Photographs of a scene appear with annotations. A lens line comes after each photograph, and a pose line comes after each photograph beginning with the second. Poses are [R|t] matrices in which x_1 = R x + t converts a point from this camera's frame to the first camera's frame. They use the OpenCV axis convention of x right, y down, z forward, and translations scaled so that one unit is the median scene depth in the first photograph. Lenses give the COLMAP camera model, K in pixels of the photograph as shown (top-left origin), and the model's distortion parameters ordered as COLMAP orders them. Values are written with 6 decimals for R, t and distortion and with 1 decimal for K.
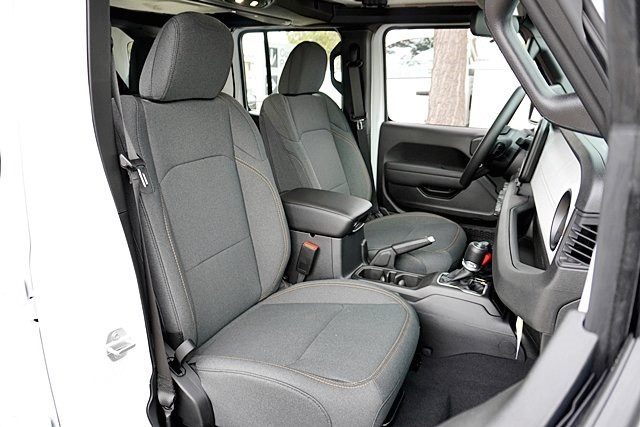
lens RADIAL K [[430.1, 0, 319.2], [0, 430.1, 213.9], [0, 0, 1]] dist [-0.032668, 0.015942]
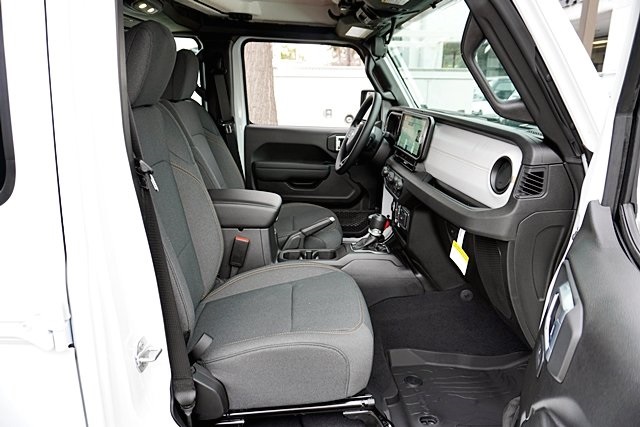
lens RADIAL K [[430.1, 0, 323.5], [0, 430.1, 212.1], [0, 0, 1]] dist [-0.032668, 0.015942]
pose [[0.865727, -0.128894, 0.483635, -0.332867], [0.136022, 0.990494, 0.020492, 0.011140], [-0.481678, 0.048045, 0.875030, -0.046844]]
